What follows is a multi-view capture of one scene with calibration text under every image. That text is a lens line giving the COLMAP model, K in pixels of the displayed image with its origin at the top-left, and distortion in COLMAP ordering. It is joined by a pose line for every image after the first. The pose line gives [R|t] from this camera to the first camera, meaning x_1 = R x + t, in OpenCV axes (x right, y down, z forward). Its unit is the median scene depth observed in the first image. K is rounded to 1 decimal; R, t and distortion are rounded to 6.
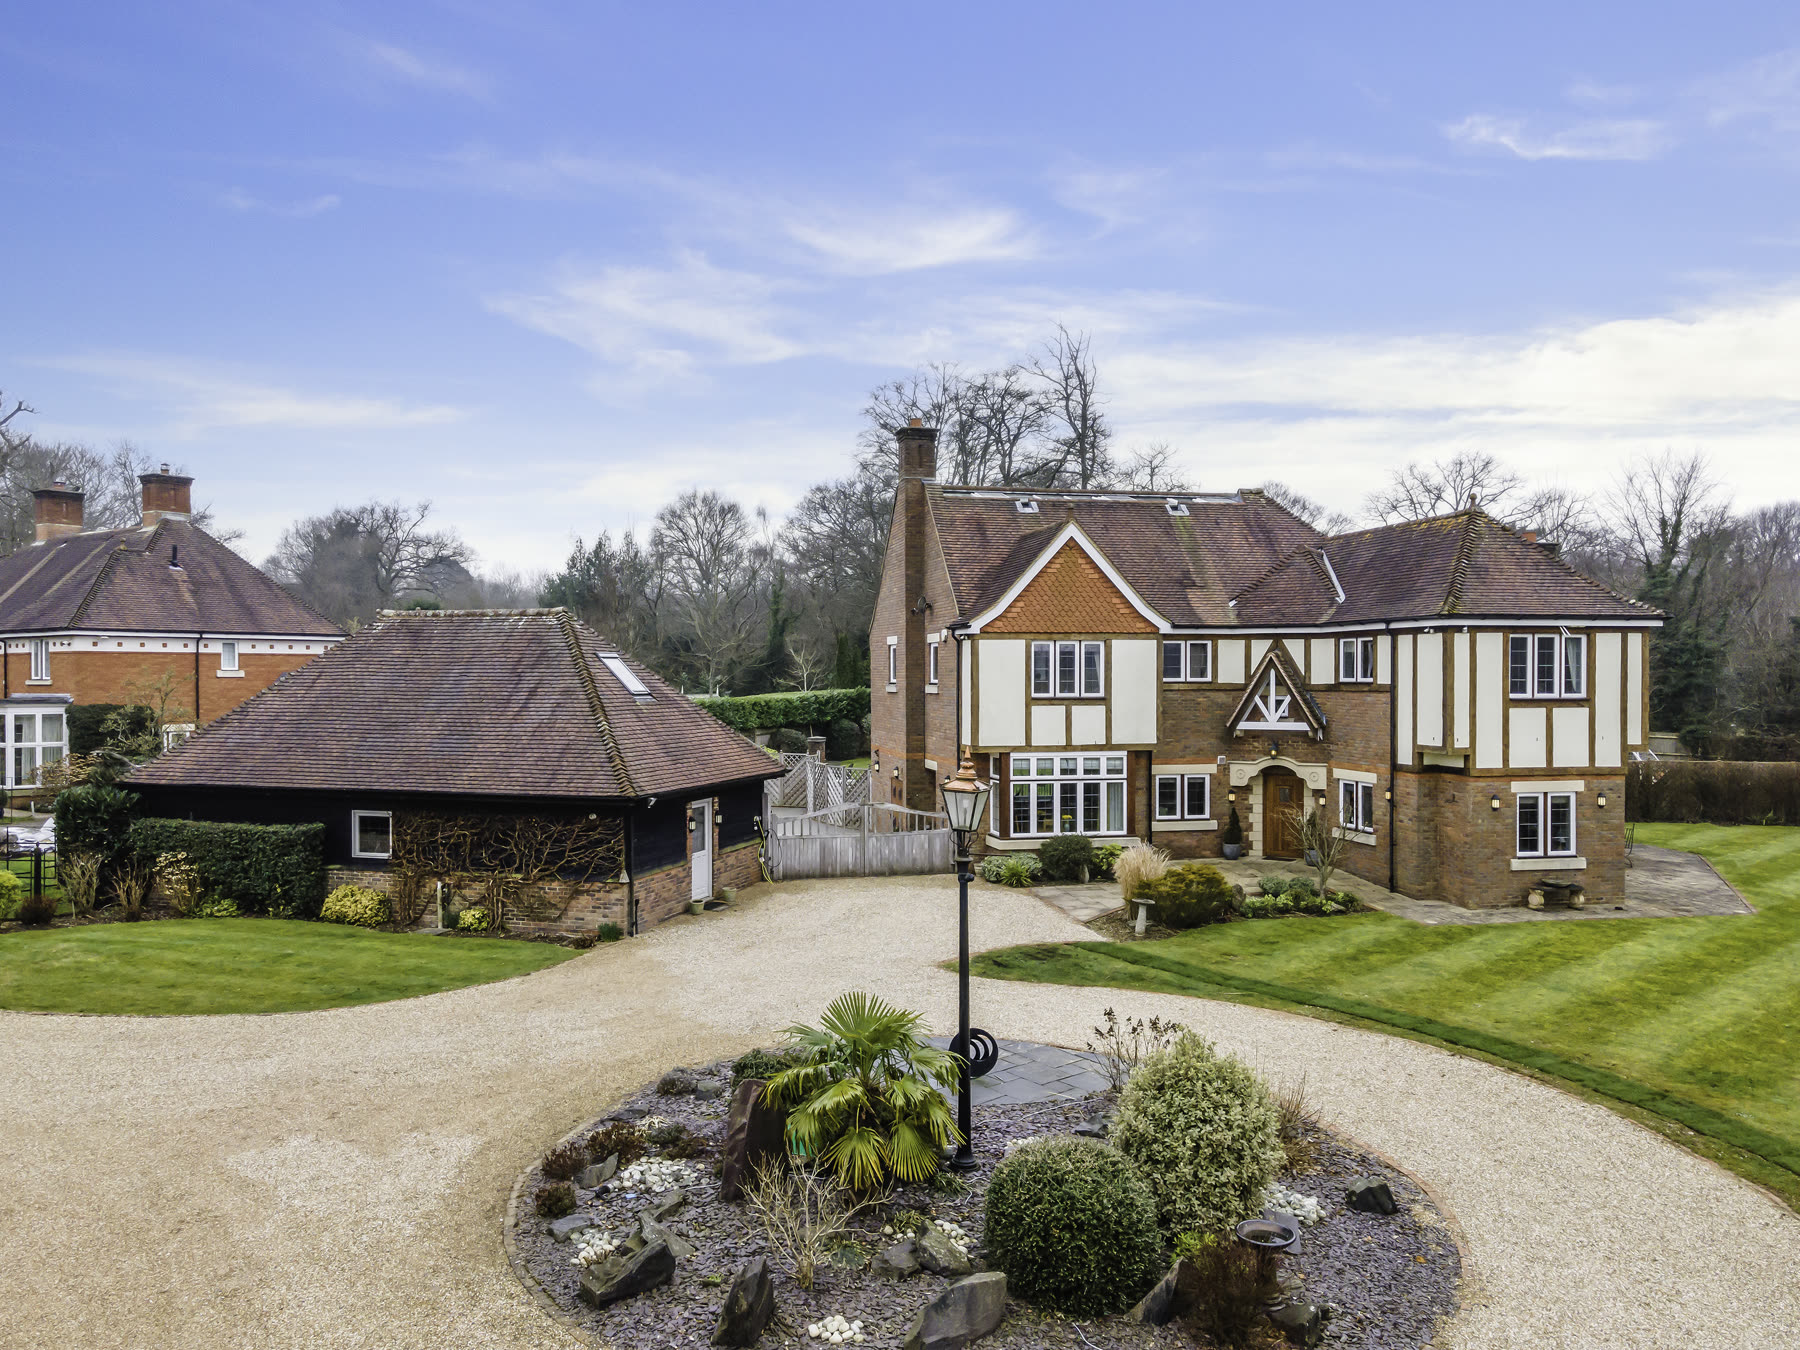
lens RADIAL K [[1261.2, 0, 919.9], [0, 1261.2, 729.1], [0, 0, 1]] dist [0.038621, 0.010871]
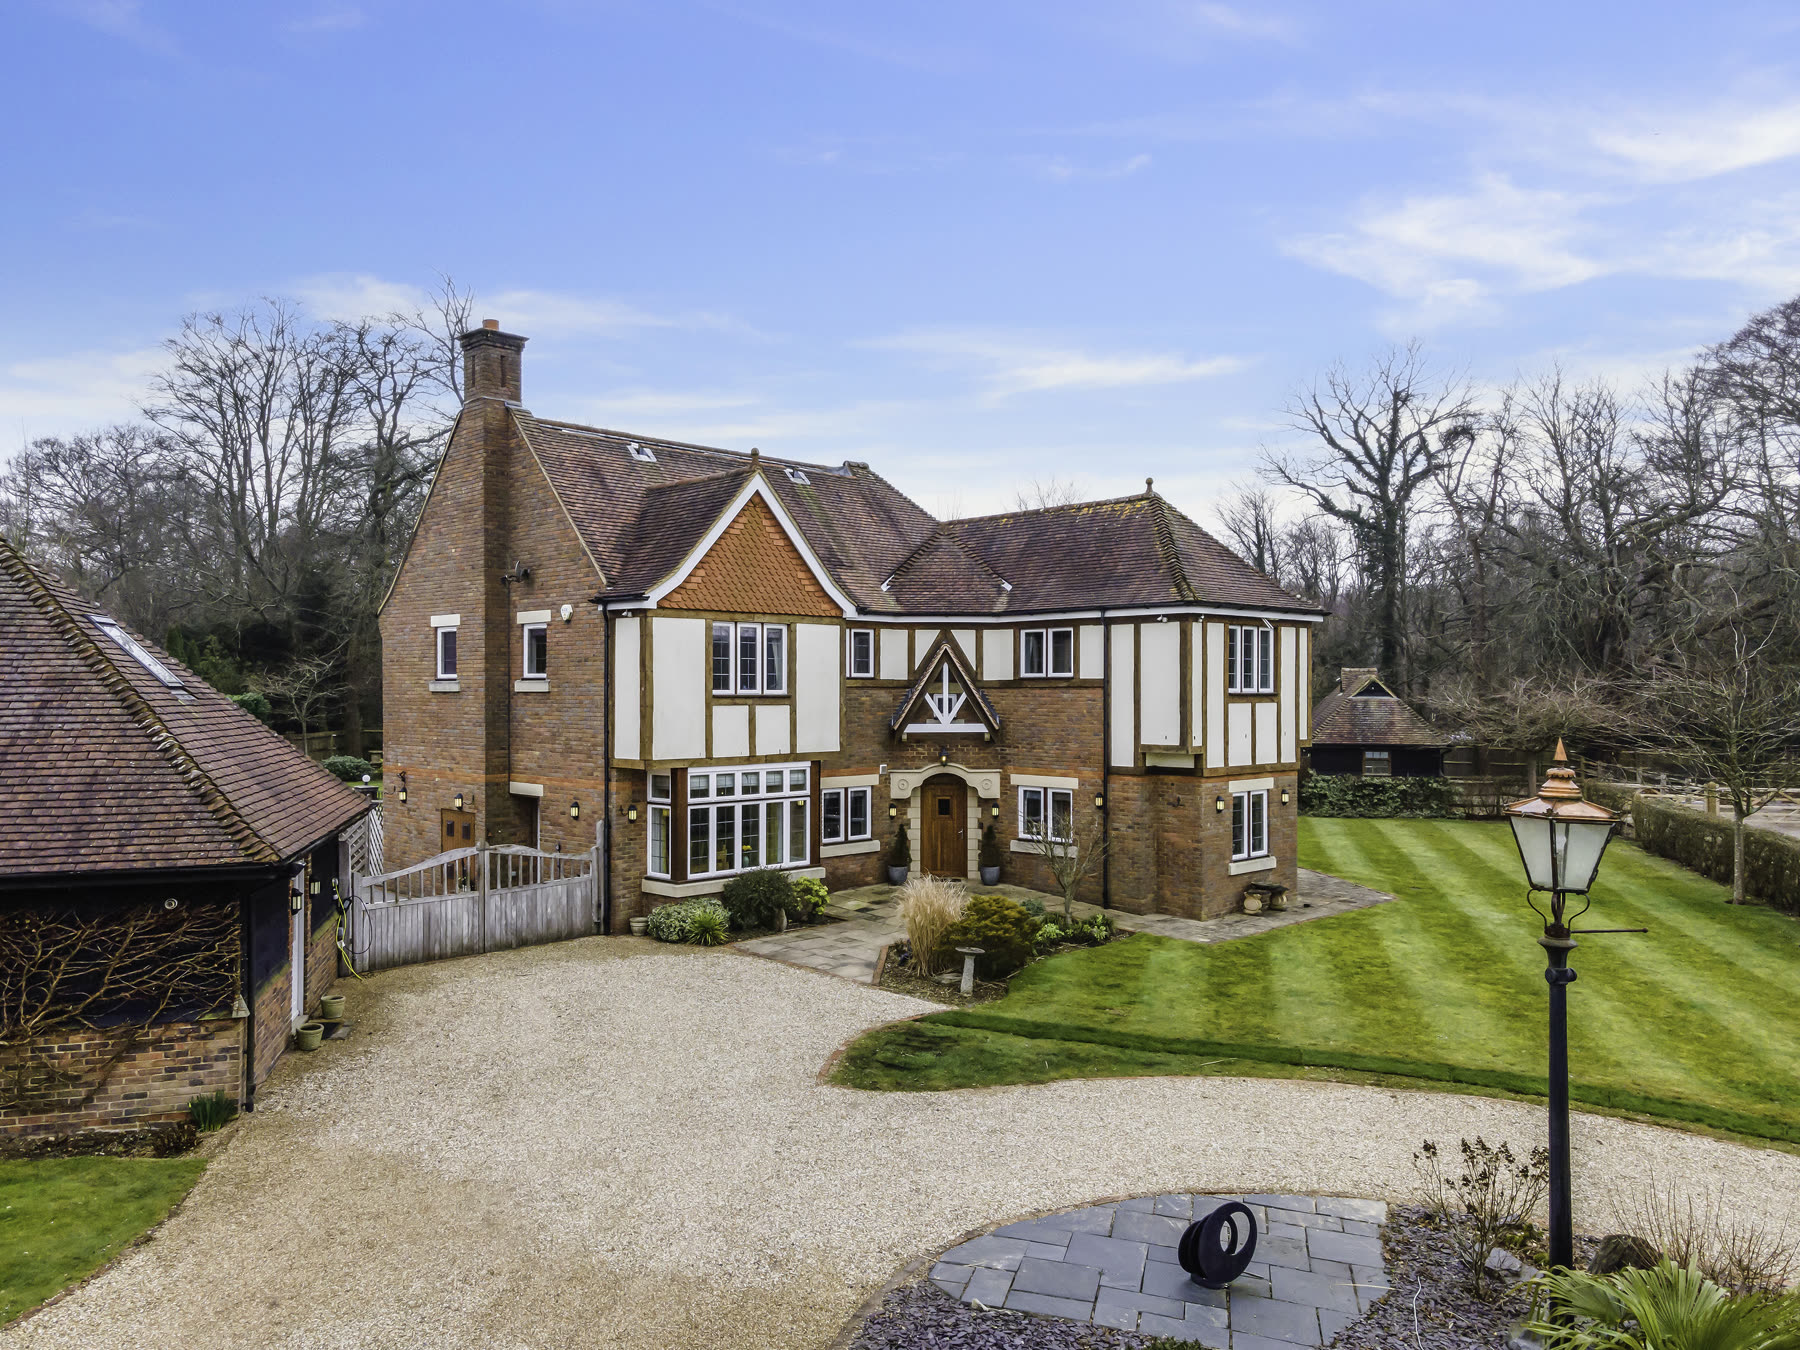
lens RADIAL K [[1261.2, 0, 848.0], [0, 1261.2, 714.0], [0, 0, 1]] dist [0.038621, 0.010871]
pose [[0.858551, -0.008895, 0.512652, -0.234625], [0.021501, 0.999595, -0.018666, 0.002602], [-0.512278, 0.027048, 0.858394, 0.300174]]
